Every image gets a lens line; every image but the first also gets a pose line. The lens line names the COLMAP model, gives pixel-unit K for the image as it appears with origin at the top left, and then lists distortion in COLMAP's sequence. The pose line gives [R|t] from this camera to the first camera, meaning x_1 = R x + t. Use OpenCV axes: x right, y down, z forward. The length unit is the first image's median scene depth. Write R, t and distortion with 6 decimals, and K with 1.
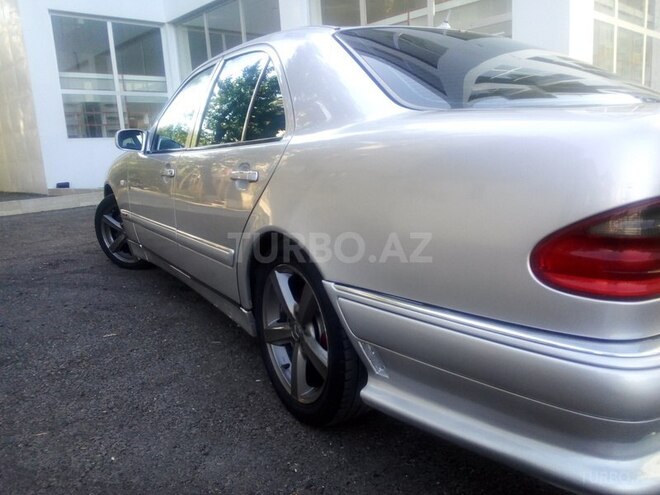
lens RADIAL K [[529.4, 0, 330.0], [0, 529.4, 247.5], [0, 0, 1]] dist [0.071077, -0.106868]
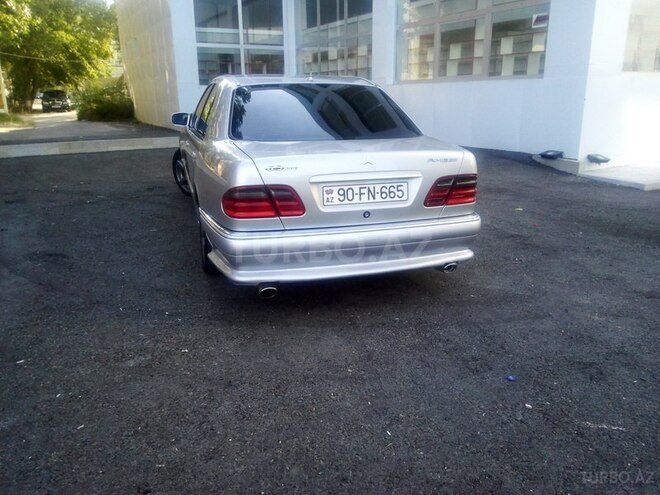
lens RADIAL K [[529.4, 0, 330.0], [0, 529.4, 247.5], [0, 0, 1]] dist [0.071077, -0.106868]
pose [[0.965140, 0.115420, -0.234911, 0.119751], [-0.089557, 0.988971, 0.117964, -0.009527], [0.245936, -0.092814, 0.964832, -0.123397]]
